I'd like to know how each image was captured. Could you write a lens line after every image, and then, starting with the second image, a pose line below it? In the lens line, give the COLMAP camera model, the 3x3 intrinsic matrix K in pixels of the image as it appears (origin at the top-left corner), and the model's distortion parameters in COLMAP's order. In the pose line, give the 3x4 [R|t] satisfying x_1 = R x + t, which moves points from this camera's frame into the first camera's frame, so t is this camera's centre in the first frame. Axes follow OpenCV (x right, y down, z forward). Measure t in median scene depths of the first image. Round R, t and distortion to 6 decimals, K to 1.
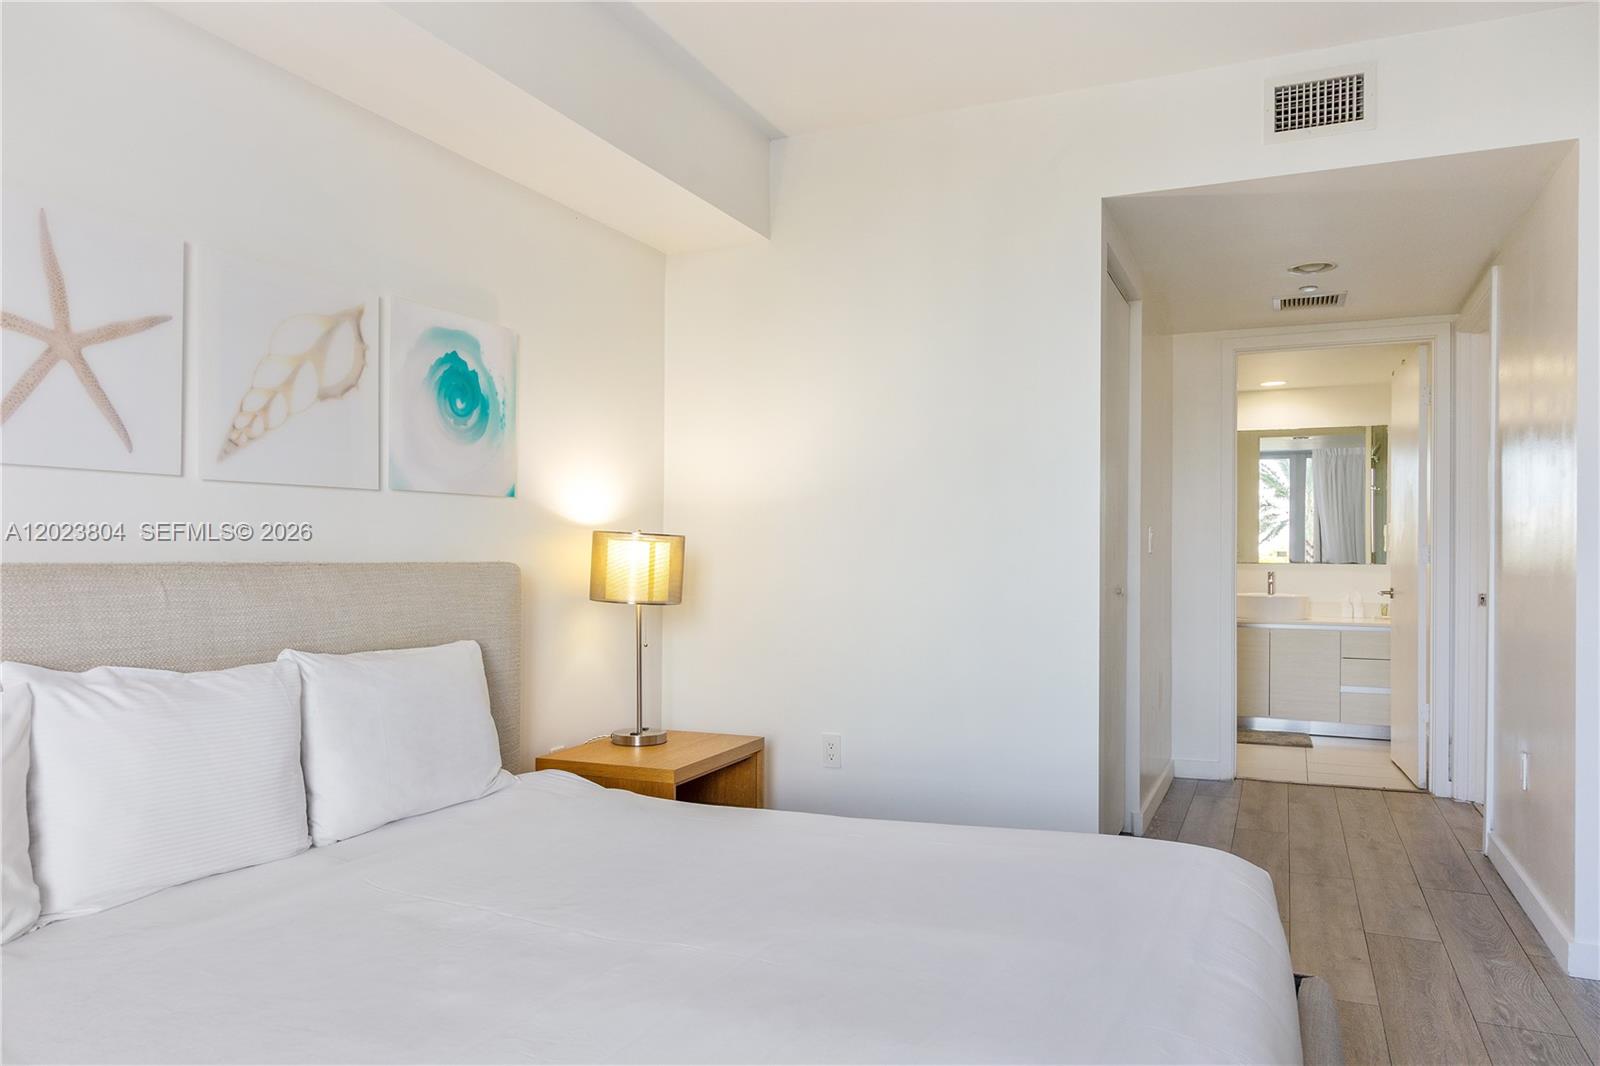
lens RADIAL K [[1072.2, 0, 800.0], [0, 1072.2, 533.0], [0, 0, 1]] dist [-0.004537, -0.000391]
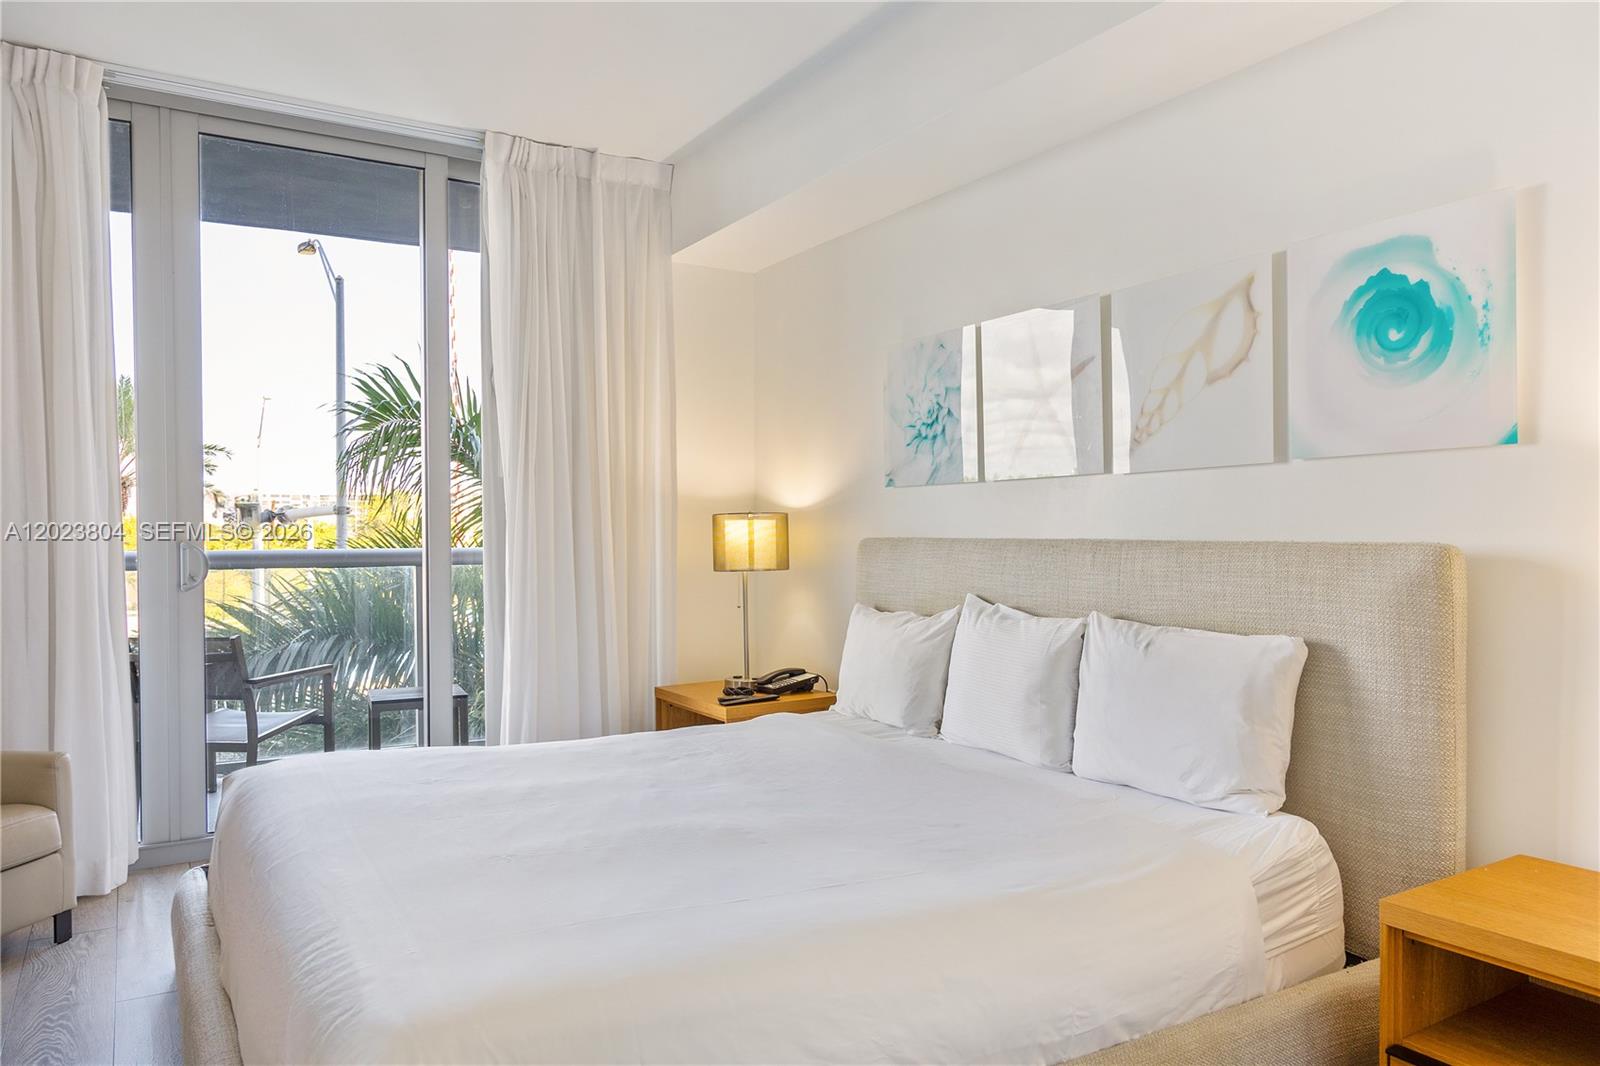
lens RADIAL K [[1072.2, 0, 800.0], [0, 1072.2, 533.0], [0, 0, 1]] dist [-0.004537, -0.000391]
pose [[-0.549658, -0.002869, -0.835385, 0.617215], [0.016292, 0.999767, -0.014153, 0.027495], [0.835231, -0.021389, -0.549483, 1.191756]]
